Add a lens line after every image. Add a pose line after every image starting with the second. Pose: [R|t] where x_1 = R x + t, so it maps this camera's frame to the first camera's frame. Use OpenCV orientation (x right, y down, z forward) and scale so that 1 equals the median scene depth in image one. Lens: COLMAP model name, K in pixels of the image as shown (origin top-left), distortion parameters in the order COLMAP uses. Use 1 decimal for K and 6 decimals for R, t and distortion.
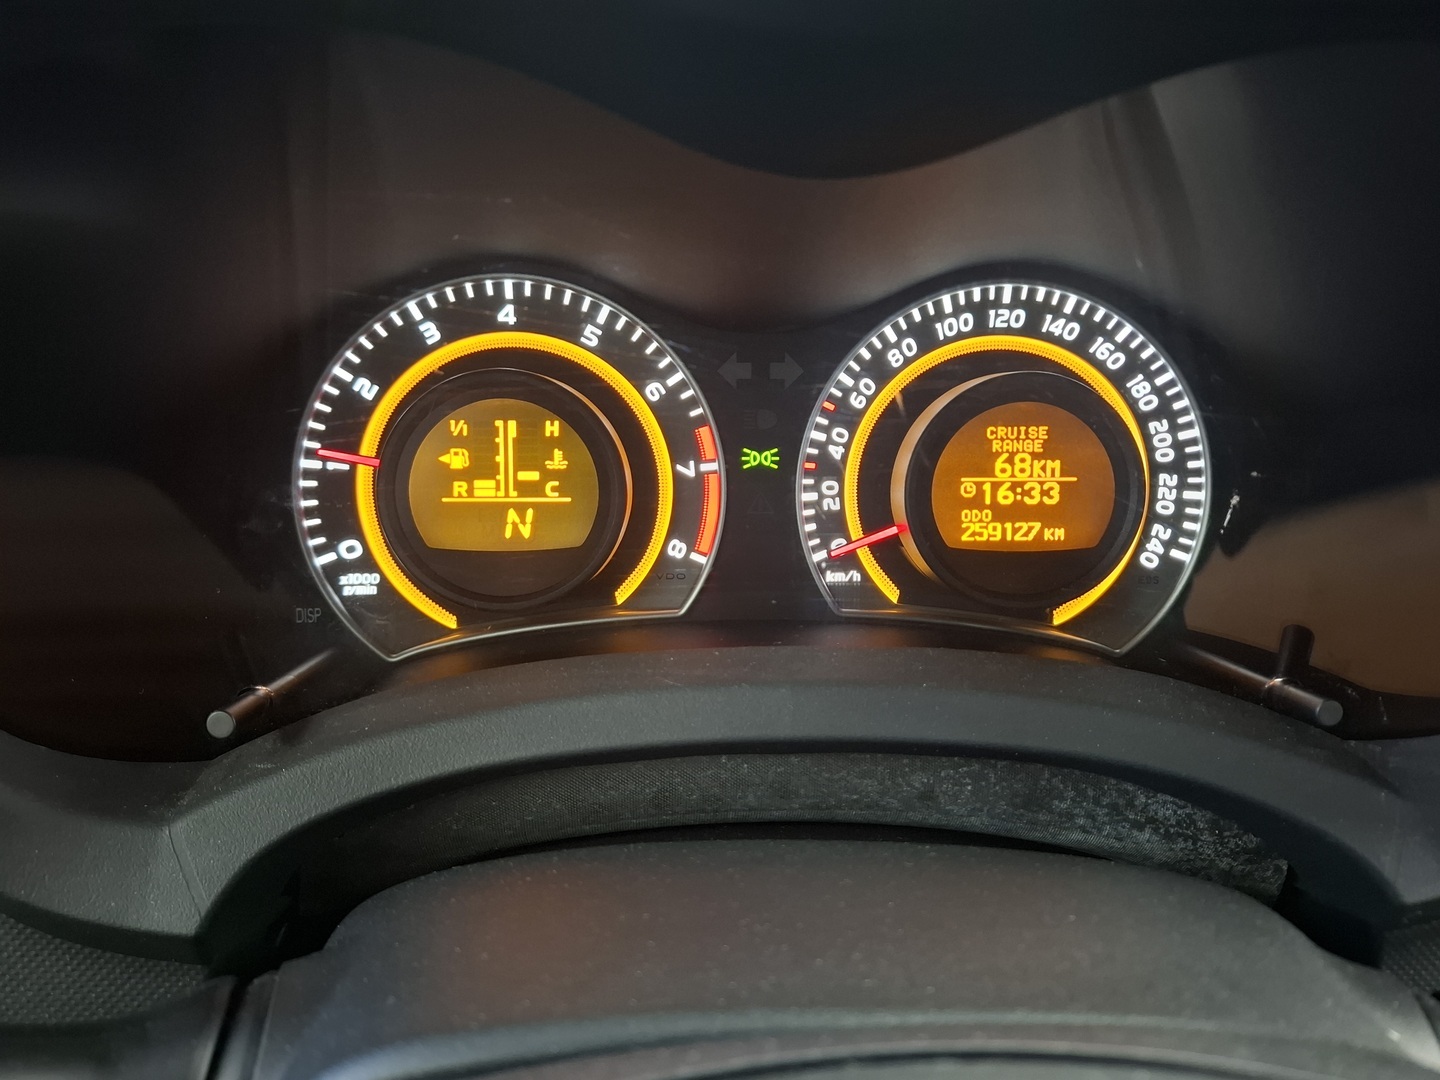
lens RADIAL K [[988.2, 0, 695.5], [0, 988.2, 537.0], [0, 0, 1]] dist [0.038613, 0.000331]
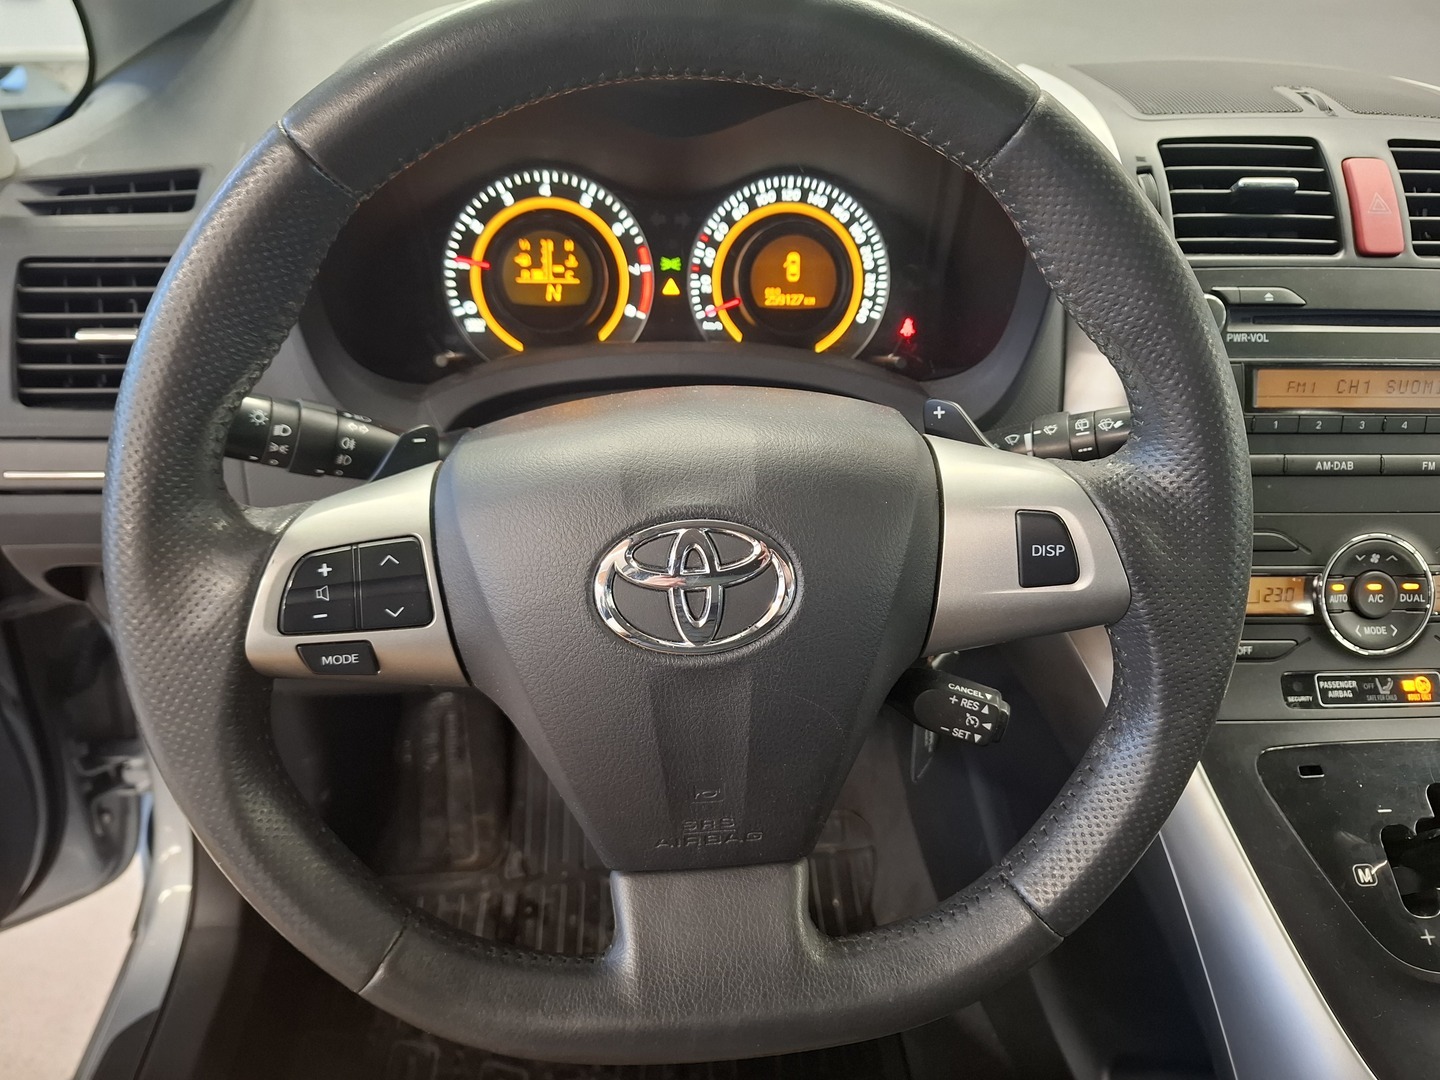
lens RADIAL K [[1010.1, 0, 720.0], [0, 1010.1, 540.0], [0, 0, 1]] dist [0.004461, 0.004129]
pose [[0.999332, -0.002735, 0.036454, 0.090085], [-0.001402, 0.993596, 0.112980, 0.250524], [-0.036530, -0.112956, 0.992928, -1.138527]]
